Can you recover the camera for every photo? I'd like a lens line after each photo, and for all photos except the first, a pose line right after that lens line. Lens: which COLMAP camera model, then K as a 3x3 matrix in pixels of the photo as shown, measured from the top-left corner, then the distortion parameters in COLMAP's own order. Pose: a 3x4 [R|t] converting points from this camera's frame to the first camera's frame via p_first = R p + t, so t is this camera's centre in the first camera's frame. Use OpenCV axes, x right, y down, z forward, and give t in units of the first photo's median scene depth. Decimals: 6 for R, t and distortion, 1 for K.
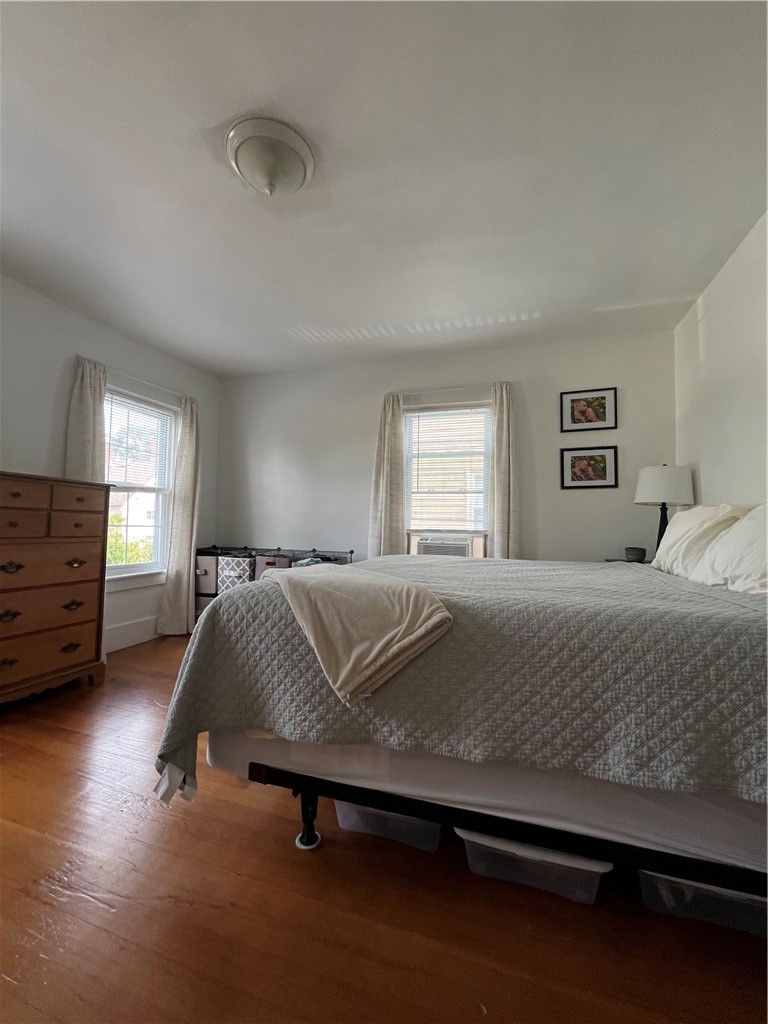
lens RADIAL K [[416.8, 0, 384.0], [0, 416.8, 510.9], [0, 0, 1]] dist [-0.001759, 0.001323]
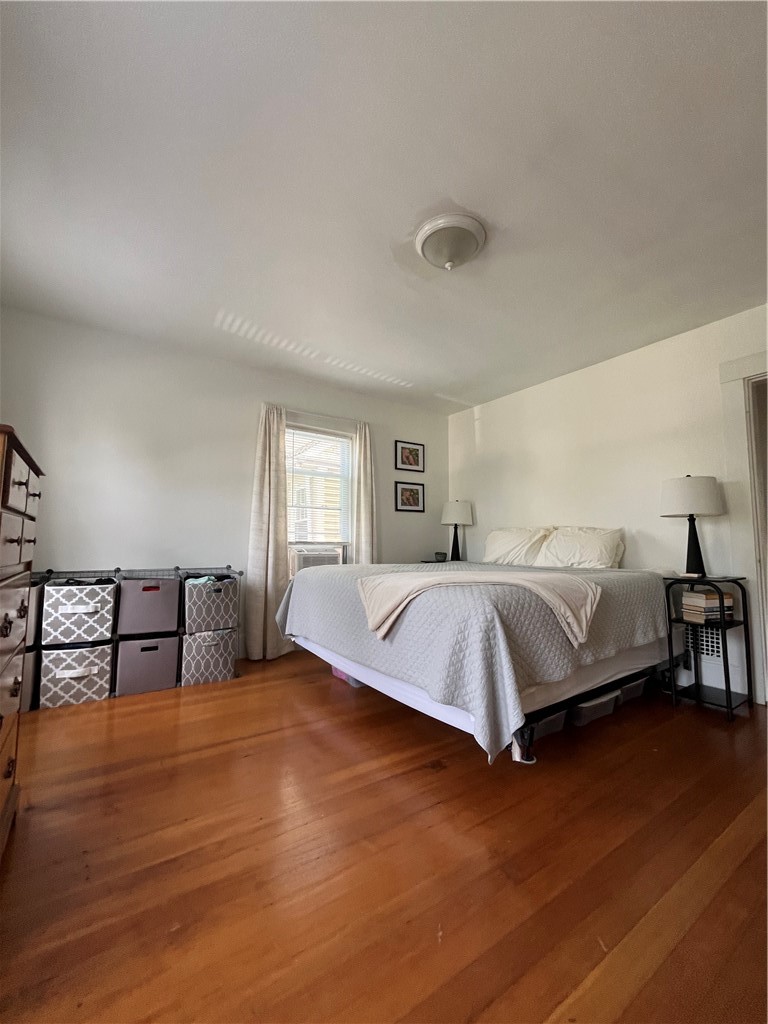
lens RADIAL K [[416.8, 0, 383.8], [0, 416.8, 511.1], [0, 0, 1]] dist [-0.001759, 0.001323]
pose [[0.596834, 0.049740, 0.800822, -0.686071], [-0.031184, 0.998761, -0.038793, 0.002061], [-0.801759, -0.001820, 0.597645, 0.219961]]
